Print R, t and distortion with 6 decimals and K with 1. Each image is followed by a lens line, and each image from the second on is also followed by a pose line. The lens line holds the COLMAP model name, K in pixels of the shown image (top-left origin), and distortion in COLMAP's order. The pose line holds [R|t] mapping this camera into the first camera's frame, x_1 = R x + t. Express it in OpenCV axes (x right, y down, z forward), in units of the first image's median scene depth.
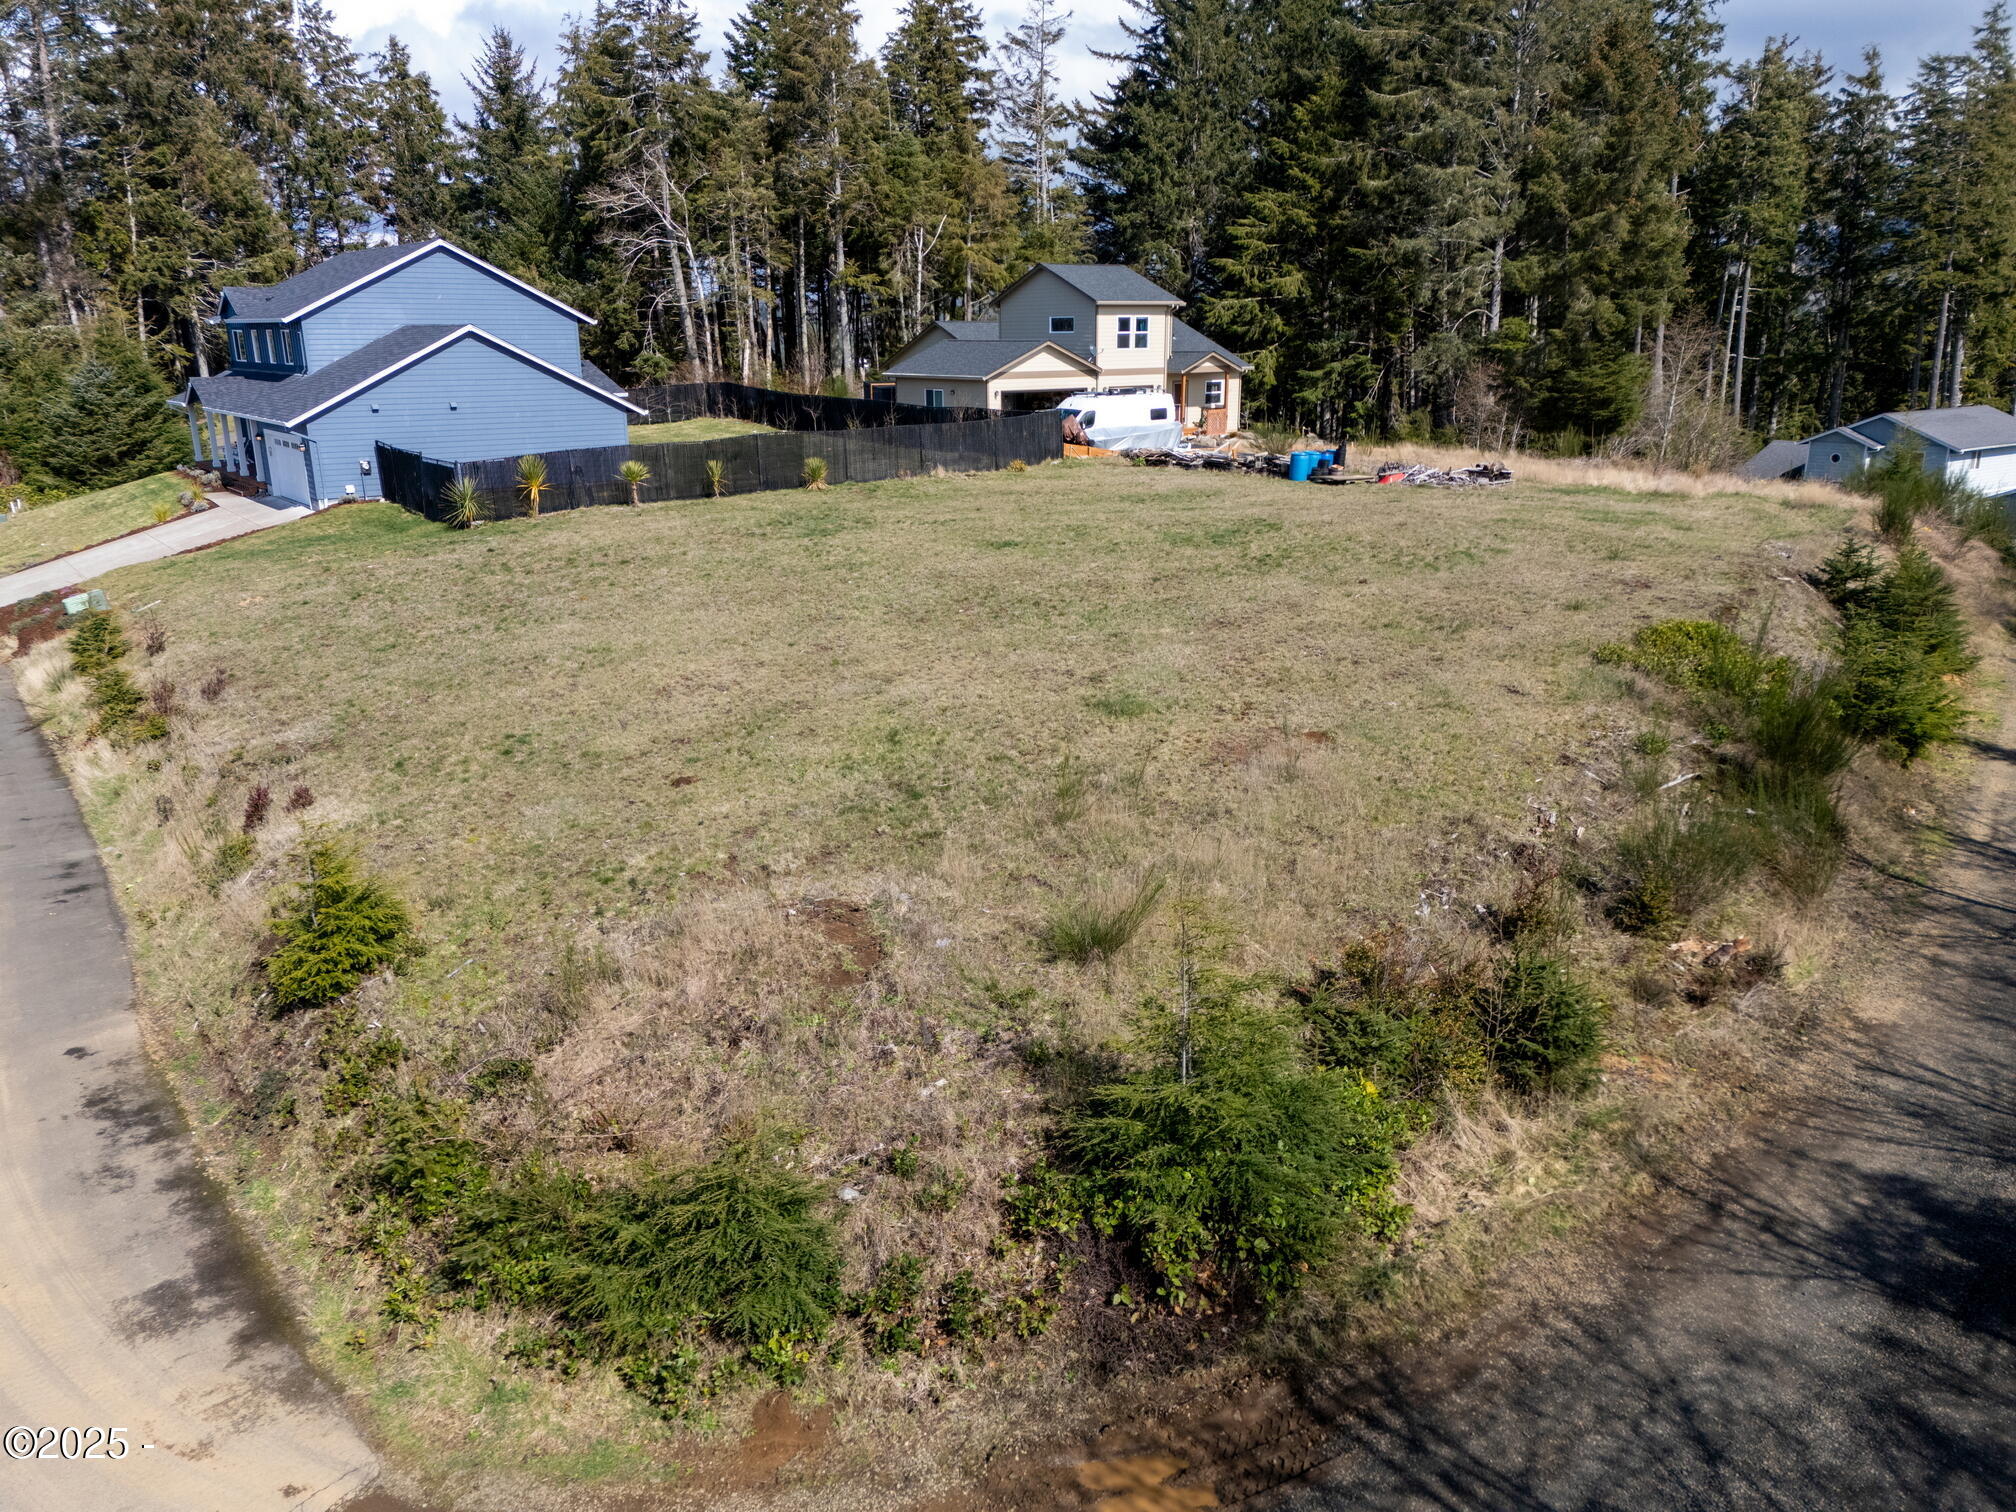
lens RADIAL K [[1470.5, 0, 1003.8], [0, 1470.5, 753.3], [0, 0, 1]] dist [0.055120, -0.031341]
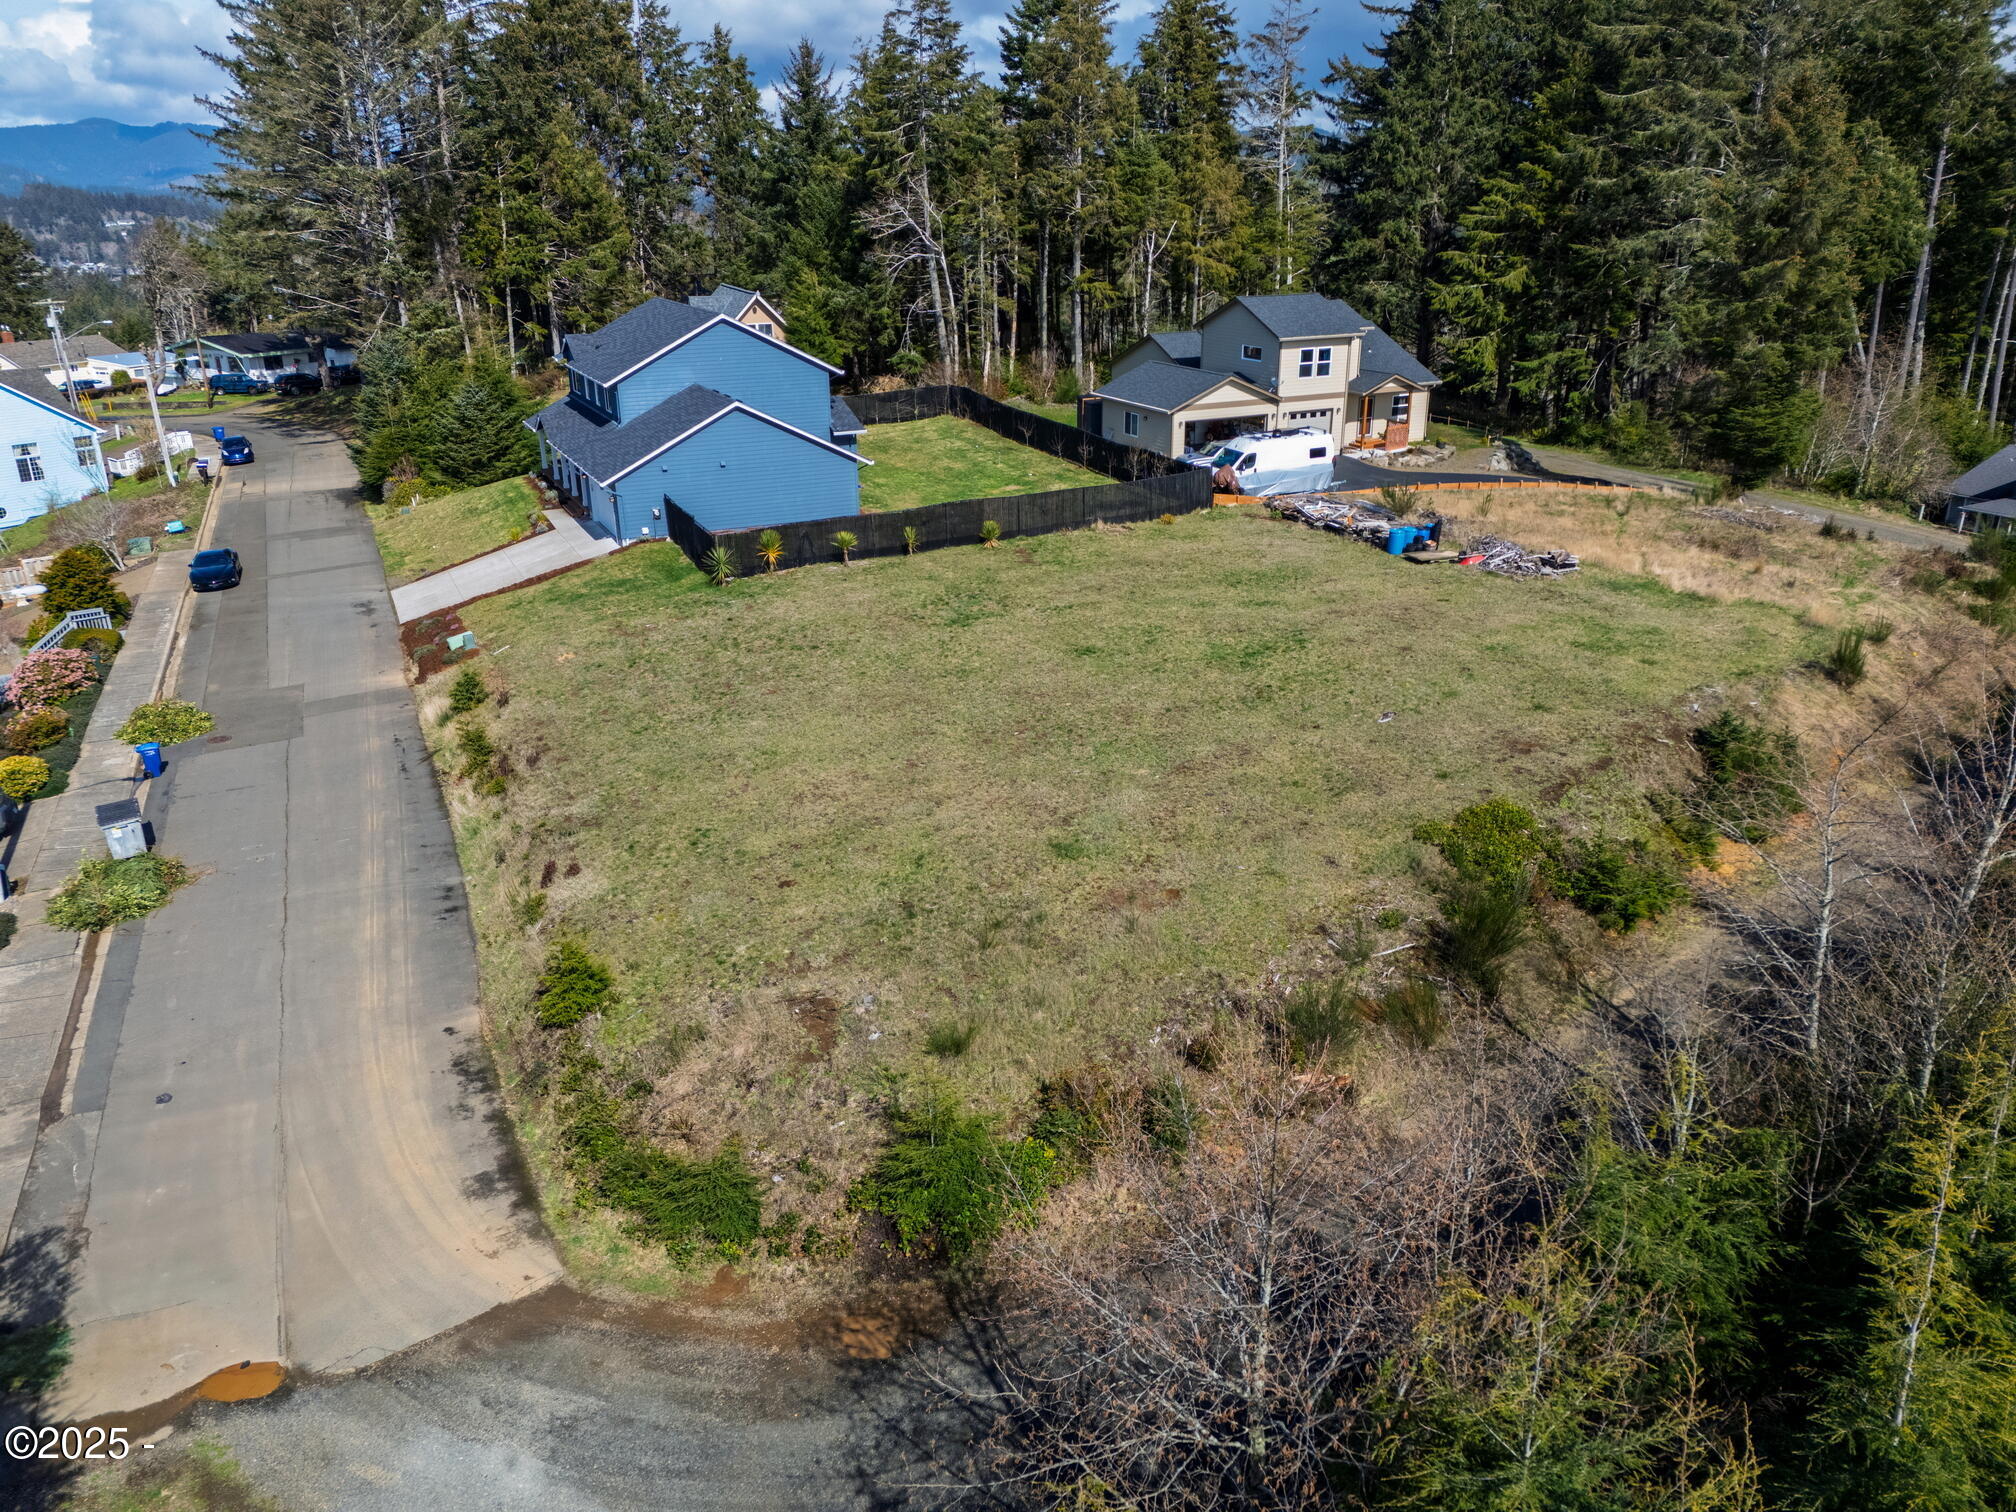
lens RADIAL K [[1490.5, 0, 1010.0], [0, 1490.5, 749.5], [0, 0, 1]] dist [0.081174, -0.078711]
pose [[0.977778, 0.071233, -0.197172, 0.140494], [-0.052479, 0.993726, 0.098766, -0.126308], [0.202970, -0.086224, 0.975381, -0.226849]]
